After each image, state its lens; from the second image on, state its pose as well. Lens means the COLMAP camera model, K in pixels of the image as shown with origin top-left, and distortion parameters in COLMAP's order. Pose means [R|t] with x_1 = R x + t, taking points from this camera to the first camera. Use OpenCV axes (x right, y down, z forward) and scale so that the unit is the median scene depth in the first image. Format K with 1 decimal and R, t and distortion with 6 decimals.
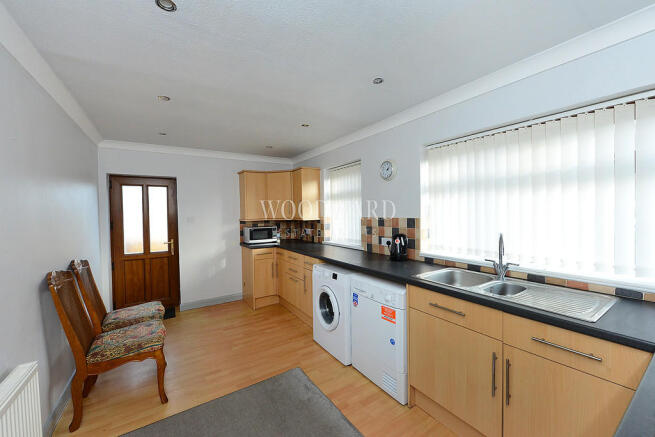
lens RADIAL K [[258.5, 0, 327.5], [0, 258.5, 218.5], [0, 0, 1]] dist [-0.000196, -0.000024]
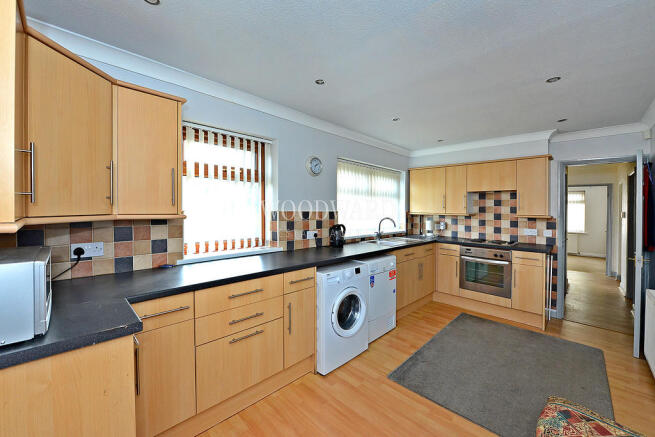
lens RADIAL K [[262.4, 0, 327.7], [0, 262.4, 211.4], [0, 0, 1]] dist [-0.000160, -0.000033]
pose [[-0.215891, 0.003462, 0.976411, -0.816521], [0.015711, 0.999877, -0.000071, -0.001543], [-0.976291, 0.015325, -0.215918, 1.179831]]
